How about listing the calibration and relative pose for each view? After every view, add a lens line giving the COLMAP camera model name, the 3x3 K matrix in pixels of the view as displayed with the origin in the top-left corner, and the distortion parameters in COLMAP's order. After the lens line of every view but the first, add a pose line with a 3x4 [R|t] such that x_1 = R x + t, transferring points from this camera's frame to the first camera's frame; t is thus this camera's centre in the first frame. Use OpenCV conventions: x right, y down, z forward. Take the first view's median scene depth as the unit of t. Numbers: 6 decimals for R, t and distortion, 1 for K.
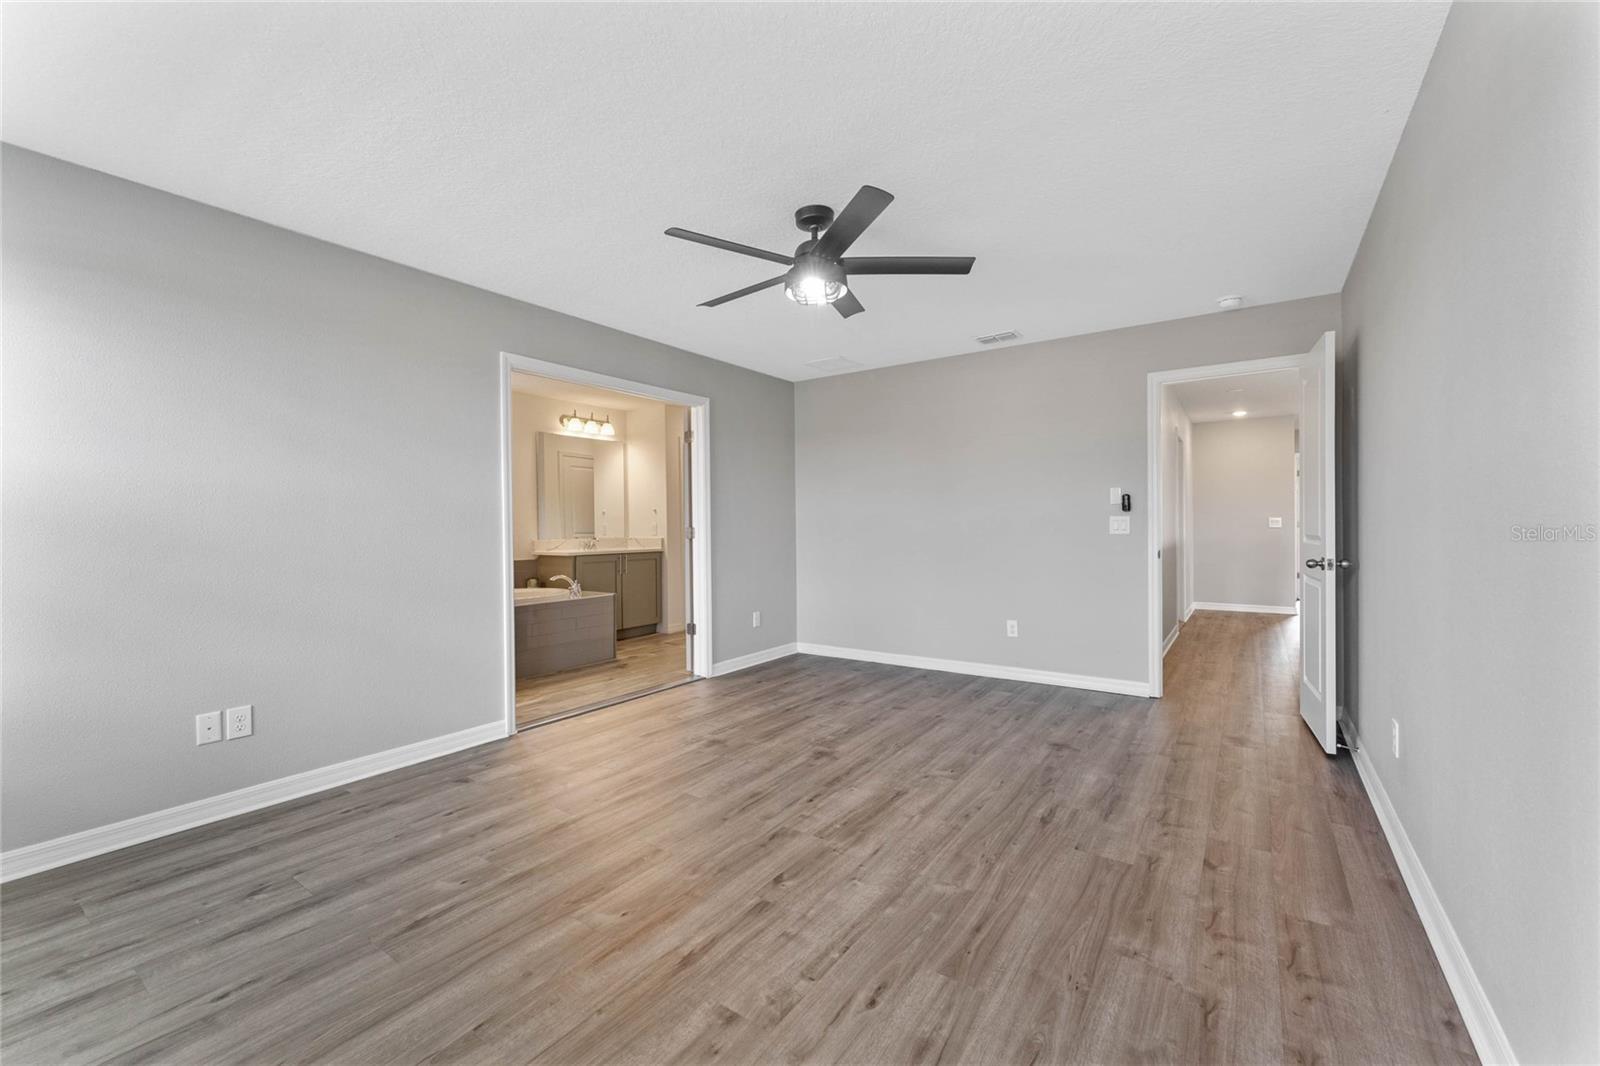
lens RADIAL K [[643.8, 0, 795.7], [0, 643.8, 535.4], [0, 0, 1]] dist [0.001540, -0.000488]
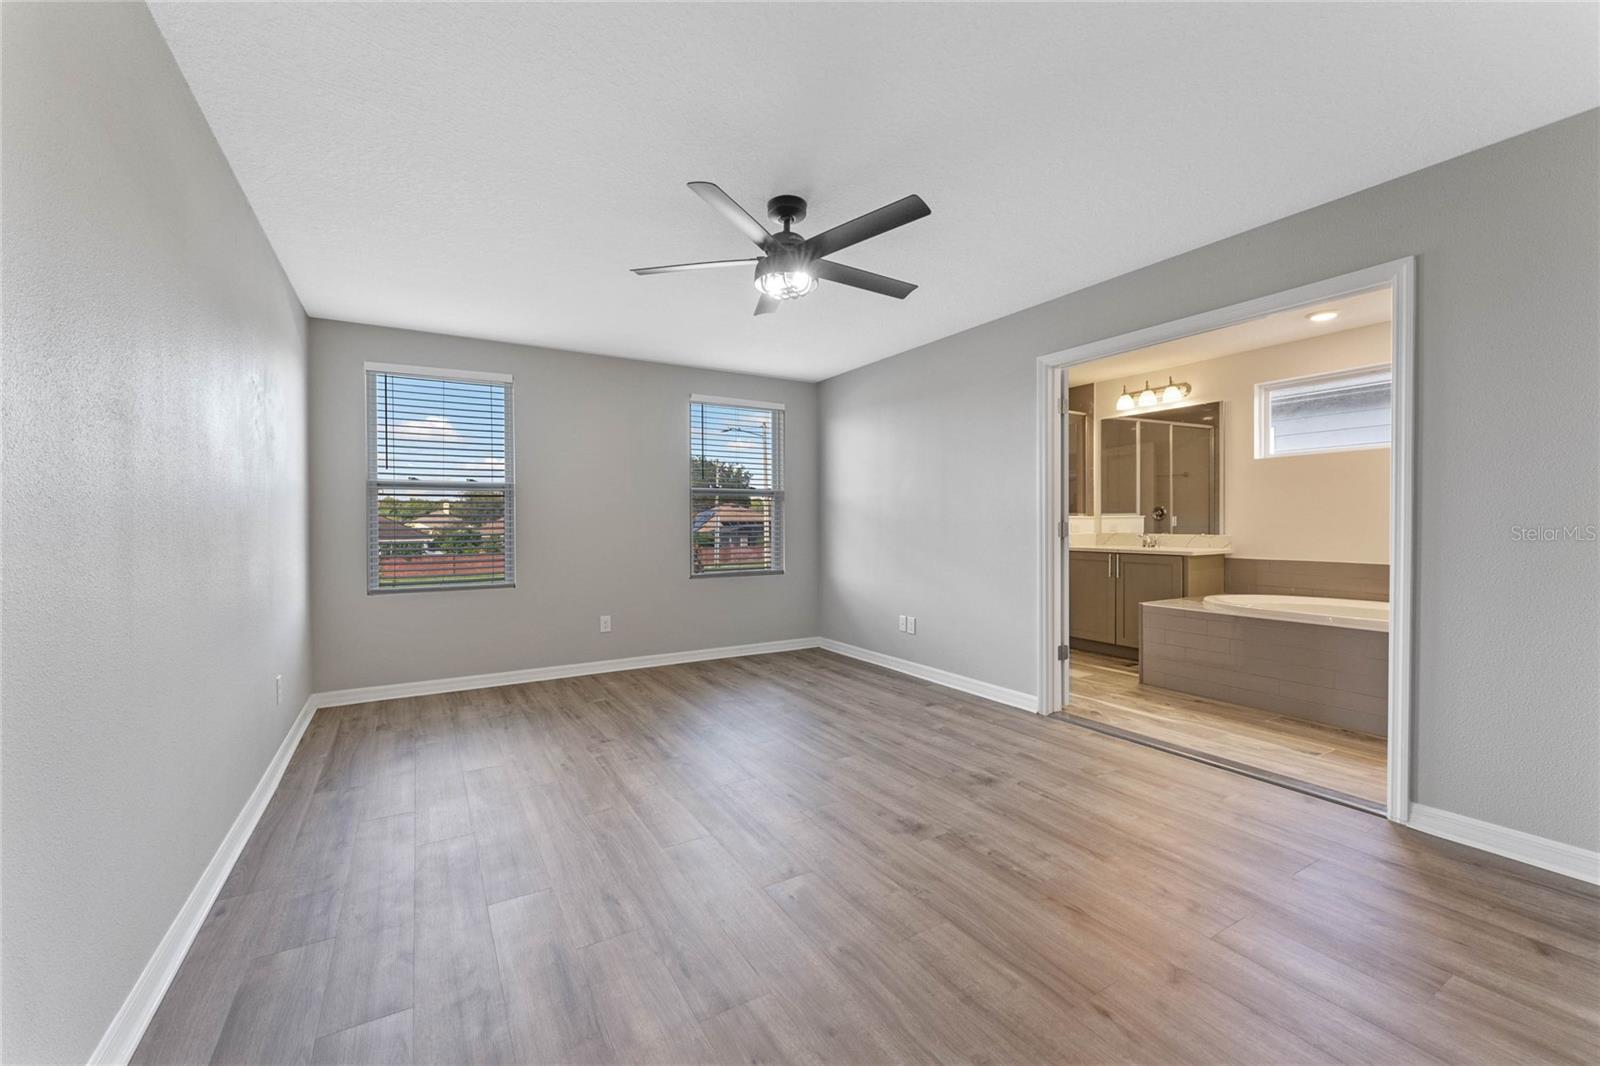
lens RADIAL K [[643.8, 0, 793.9], [0, 643.8, 533.3], [0, 0, 1]] dist [0.001540, -0.000488]
pose [[-0.411963, 0.027552, -0.910784, 0.716854], [-0.004868, 0.999462, 0.032437, -0.025552], [0.911188, 0.017797, -0.411607, 1.087655]]
